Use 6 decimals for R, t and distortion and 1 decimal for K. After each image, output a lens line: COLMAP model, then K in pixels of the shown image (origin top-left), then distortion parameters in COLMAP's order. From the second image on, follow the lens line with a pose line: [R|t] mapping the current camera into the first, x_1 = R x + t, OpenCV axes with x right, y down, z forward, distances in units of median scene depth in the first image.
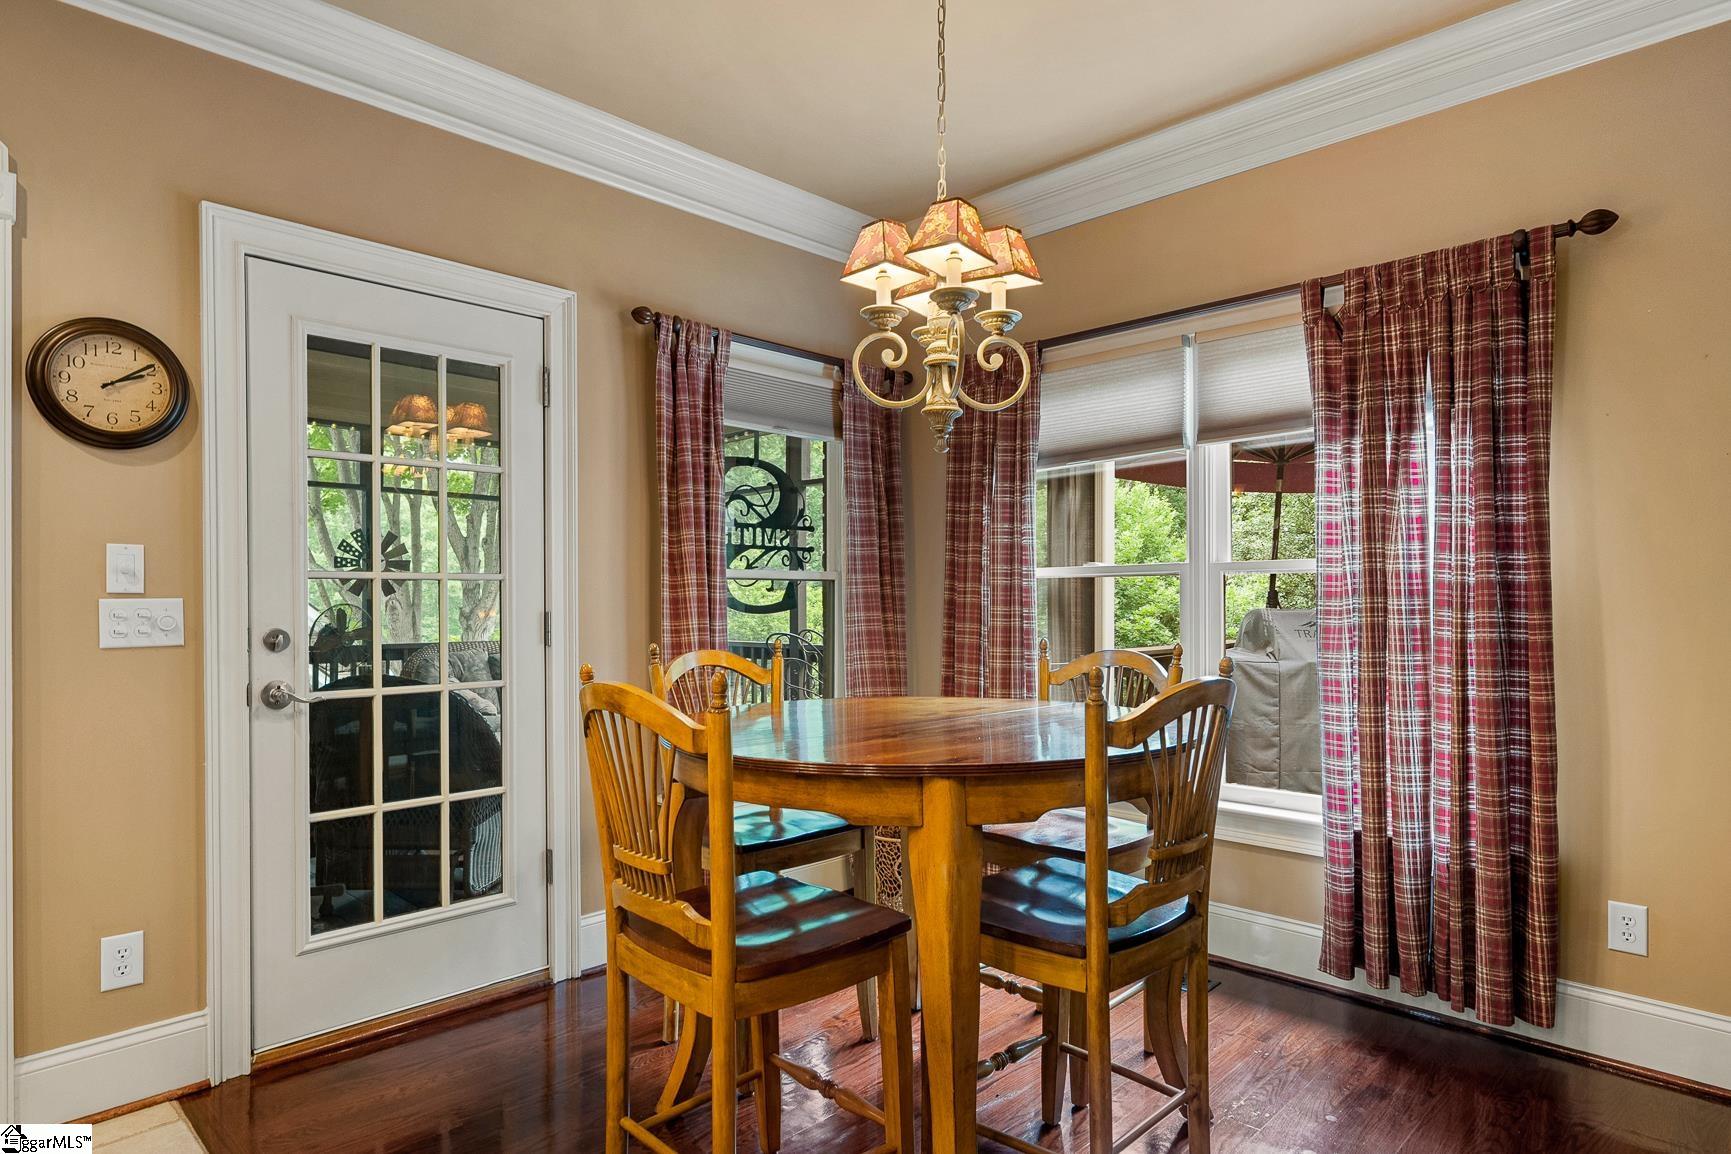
lens RADIAL K [[985.9, 0, 864.3], [0, 985.9, 588.5], [0, 0, 1]] dist [0.000533, 0.000019]
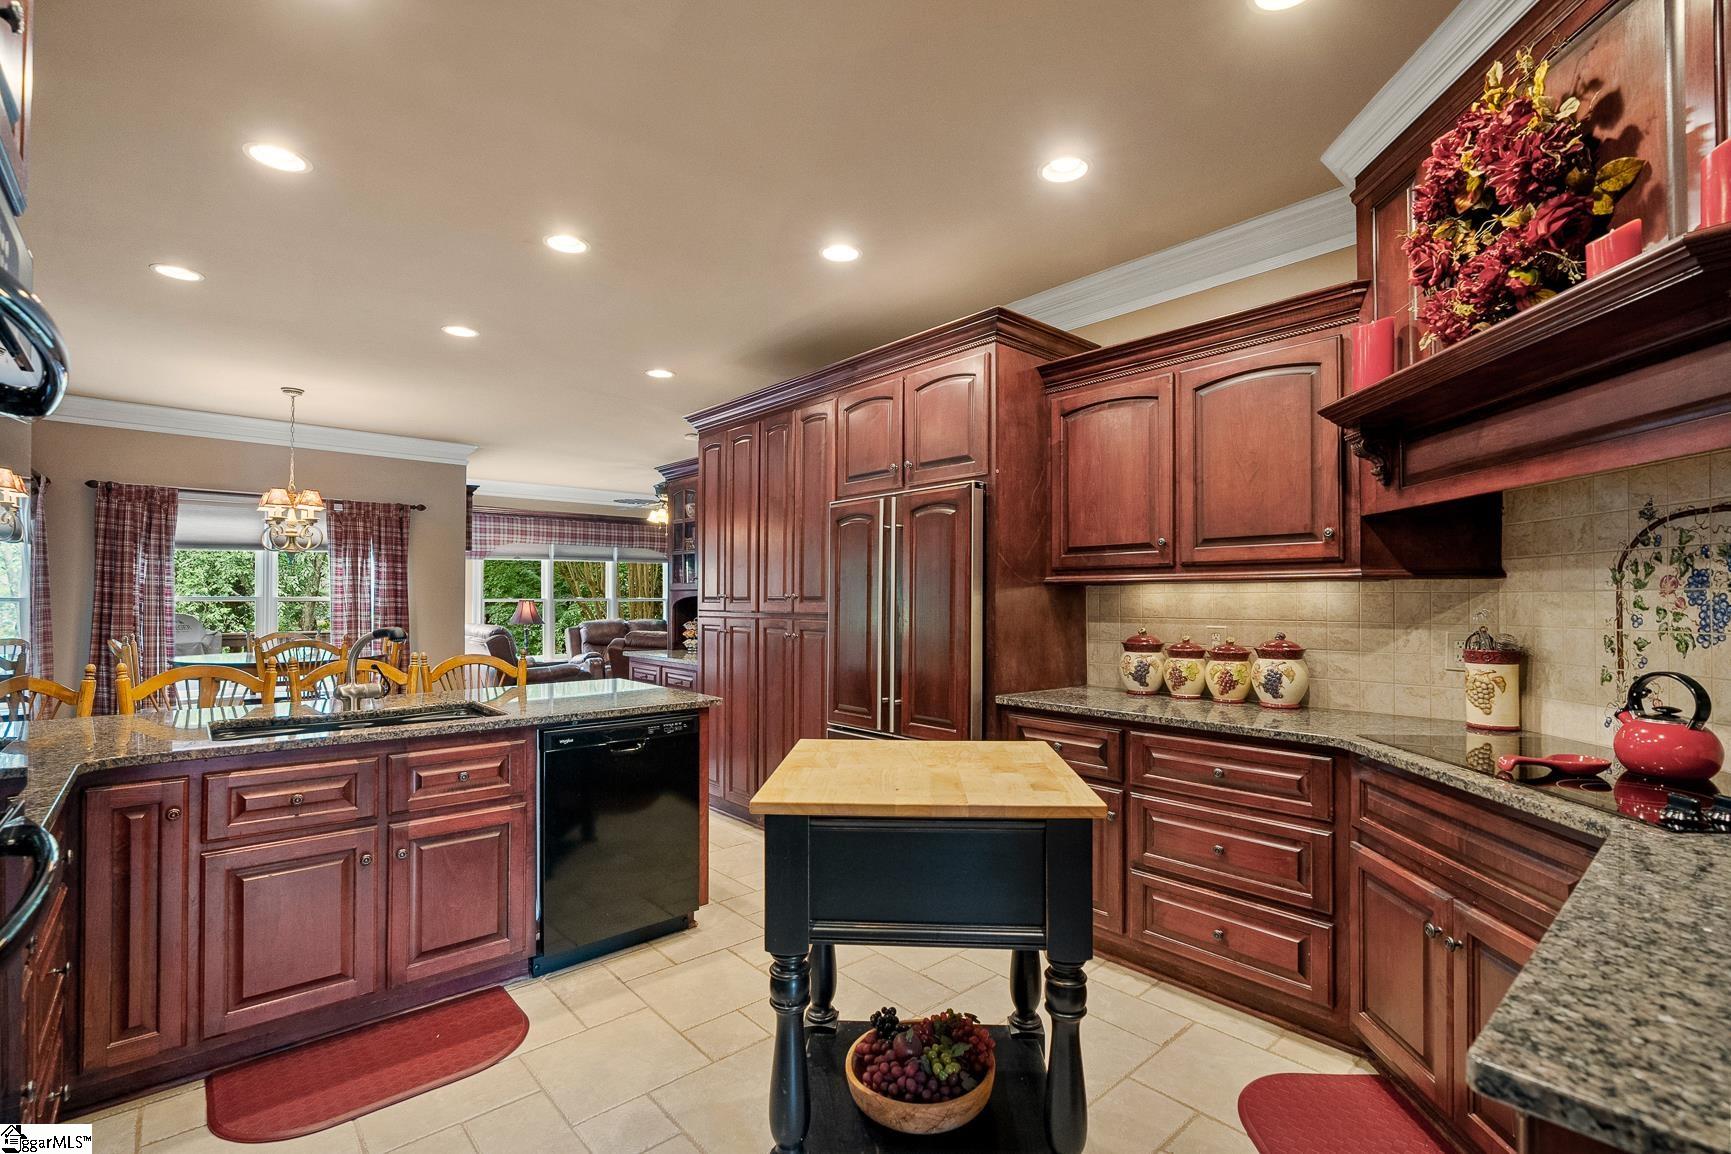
lens RADIAL K [[785.7, 0, 863.4], [0, 785.7, 583.0], [0, 0, 1]] dist [0.000054, 0.000071]
pose [[0.068677, 0.021621, 0.997405, -1.805803], [-0.018806, 0.999616, -0.020374, -0.058515], [-0.997462, -0.017358, 0.069057, -0.740538]]
